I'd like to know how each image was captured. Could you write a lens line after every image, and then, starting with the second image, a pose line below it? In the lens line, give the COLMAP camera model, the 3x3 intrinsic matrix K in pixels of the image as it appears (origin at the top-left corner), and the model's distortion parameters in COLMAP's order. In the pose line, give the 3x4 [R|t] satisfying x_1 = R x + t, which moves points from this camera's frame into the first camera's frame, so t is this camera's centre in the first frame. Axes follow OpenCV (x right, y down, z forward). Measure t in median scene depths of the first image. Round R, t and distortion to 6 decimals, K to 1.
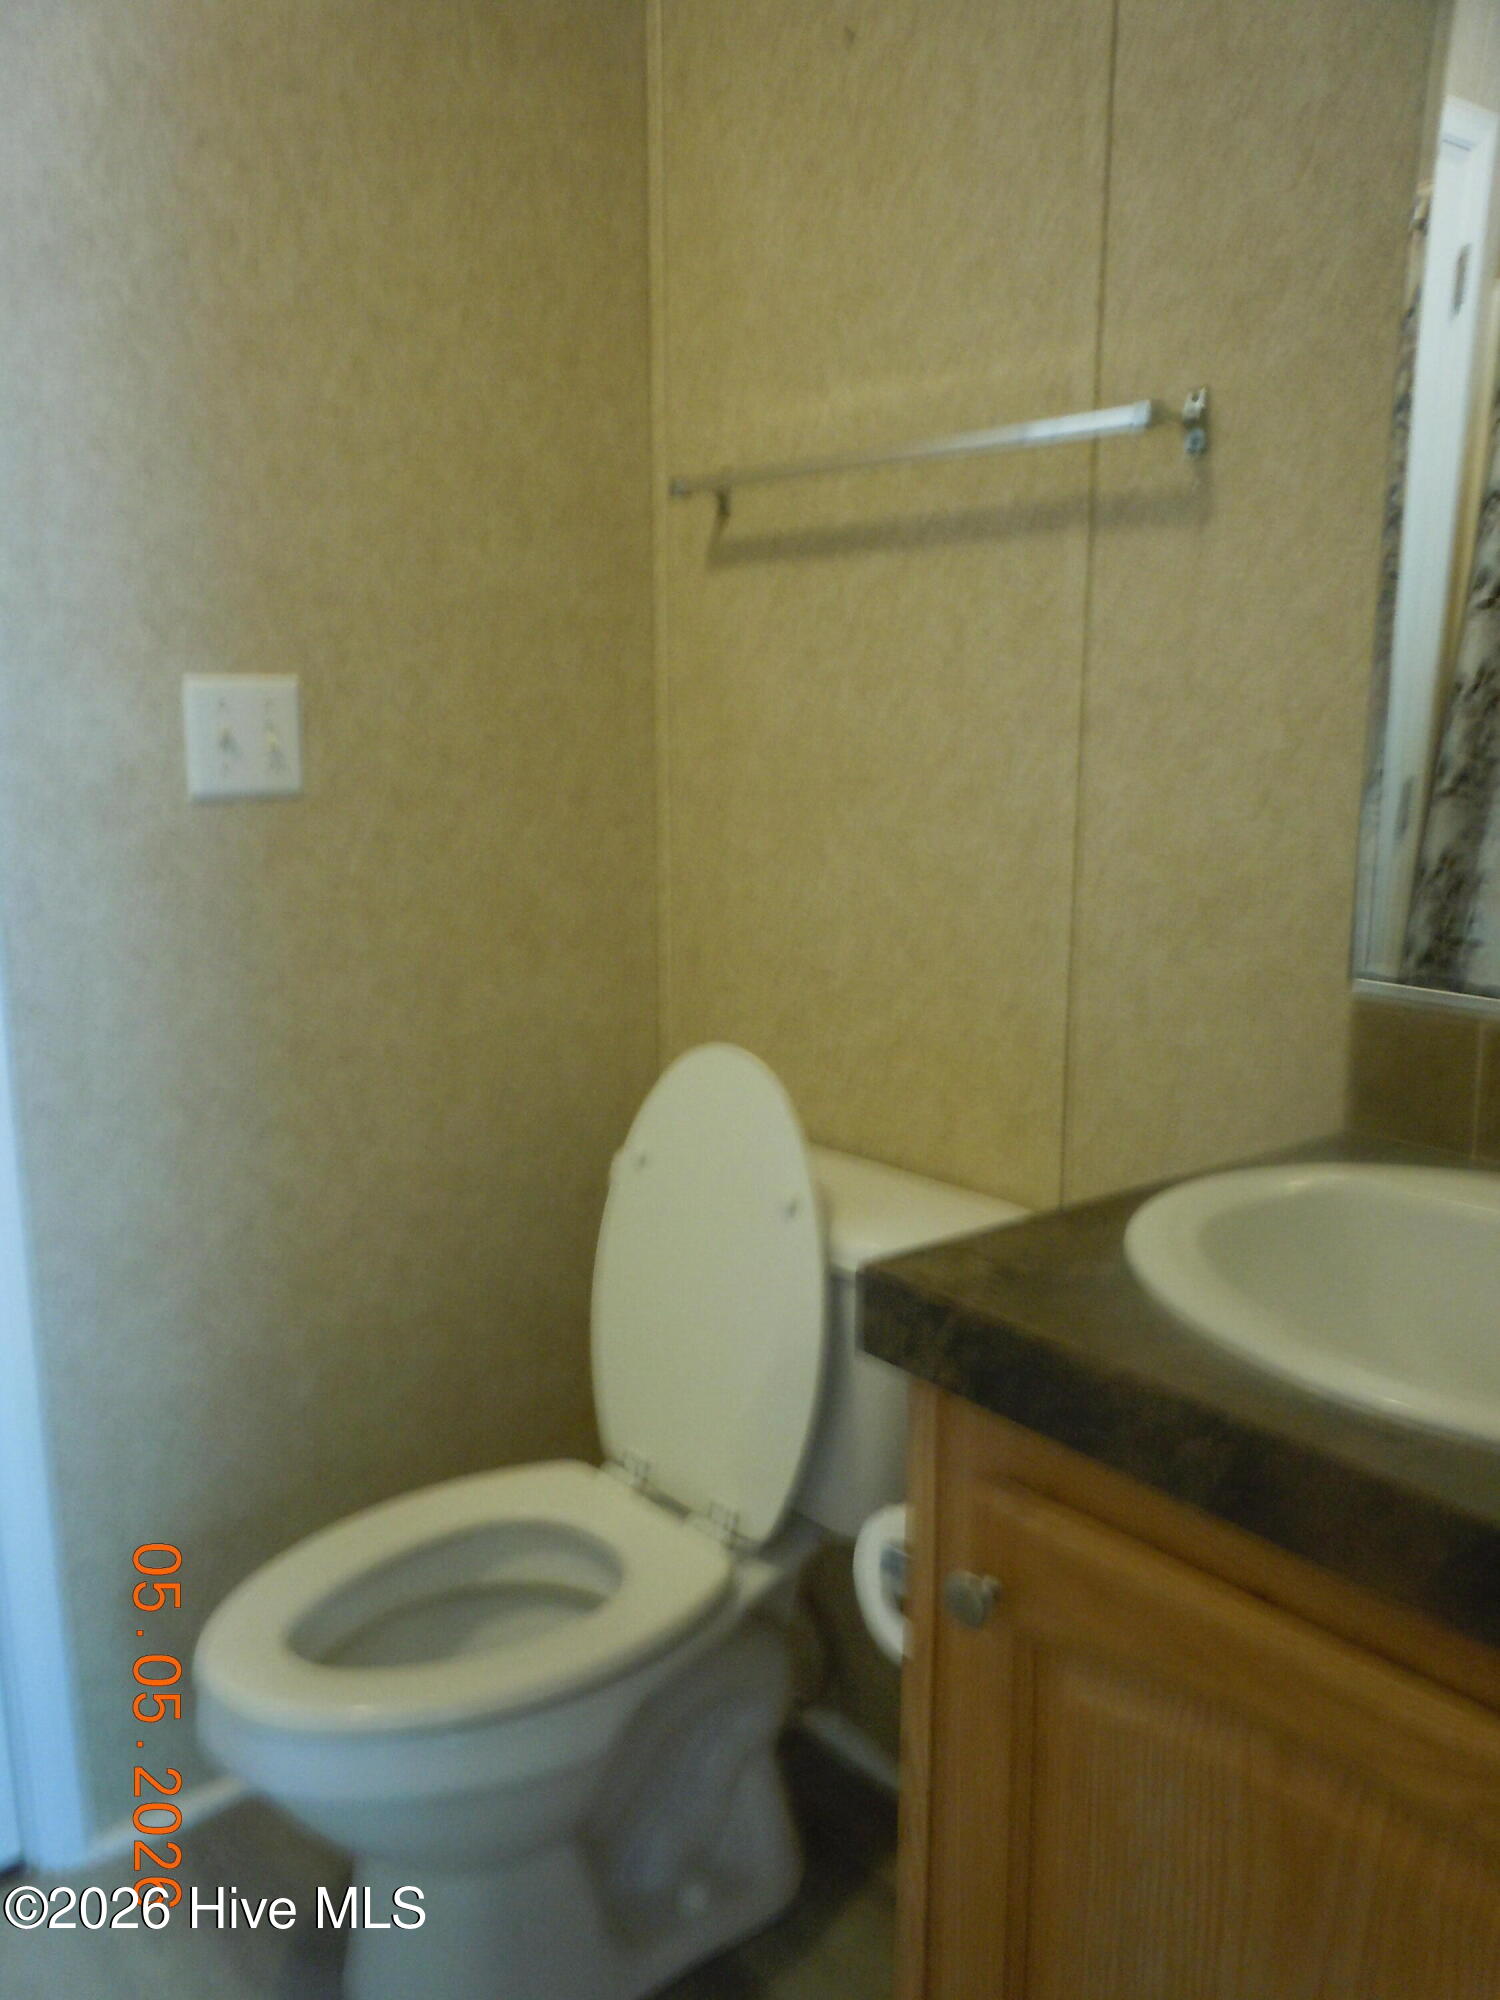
lens RADIAL K [[1686.3, 0, 751.8], [0, 1686.3, 999.4], [0, 0, 1]] dist [0.003047, 0.012407]
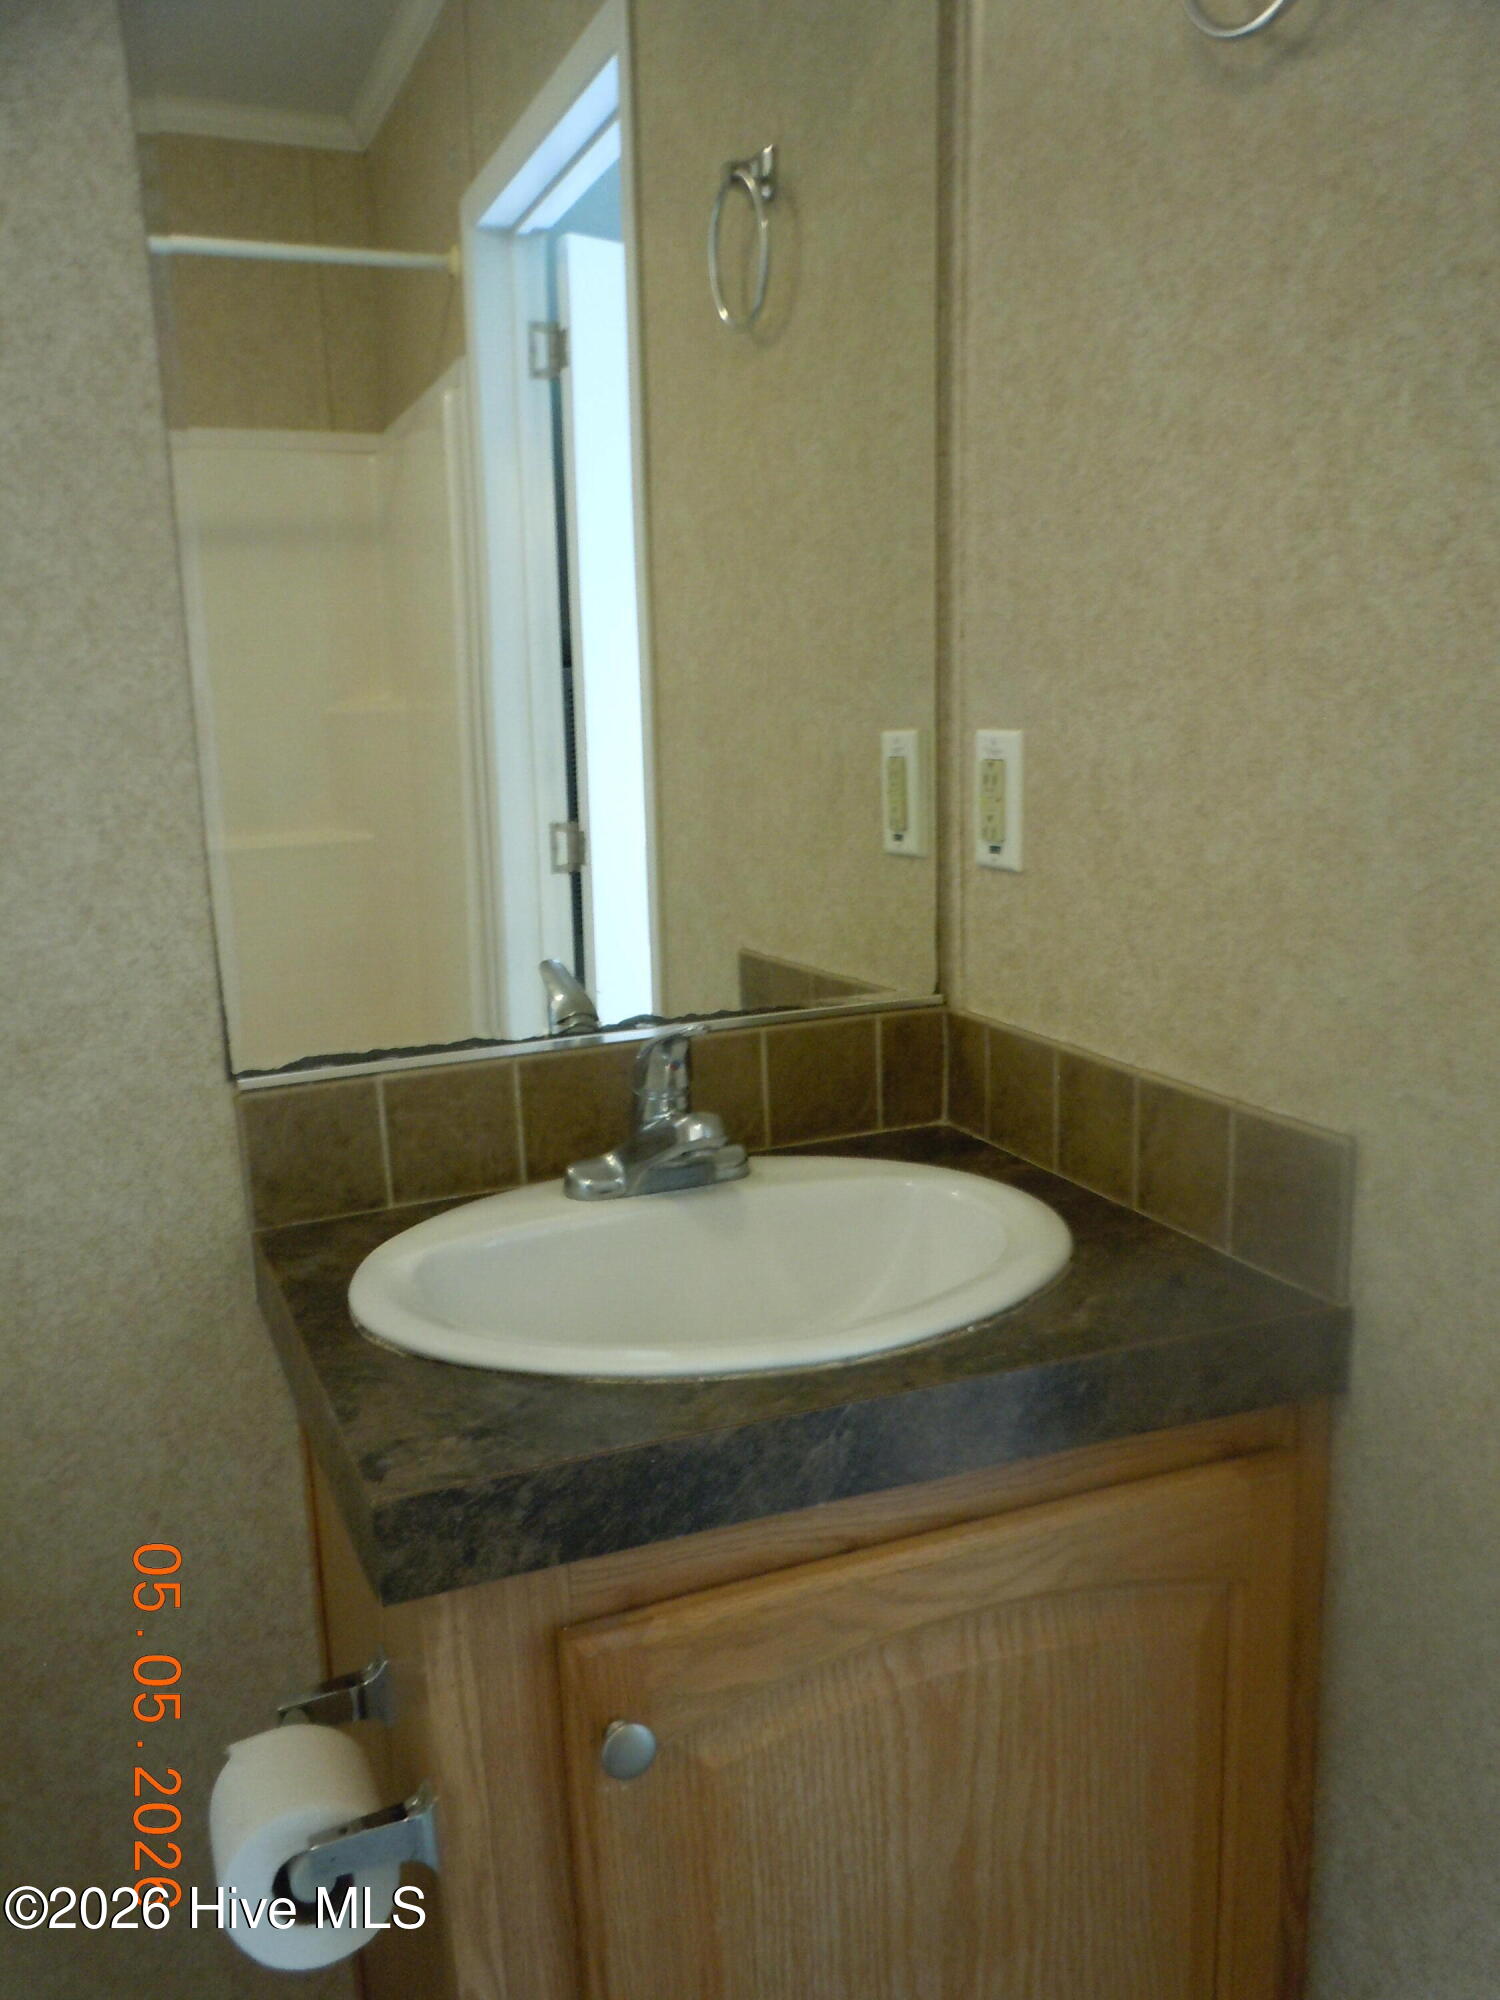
lens RADIAL K [[1686.3, 0, 752.8], [0, 1686.3, 1005.2], [0, 0, 1]] dist [0.003047, 0.012407]
pose [[0.275895, -0.194345, 0.941335, -0.511919], [0.221625, 0.965820, 0.134444, -0.126532], [-0.935288, 0.171531, 0.309536, 0.429216]]
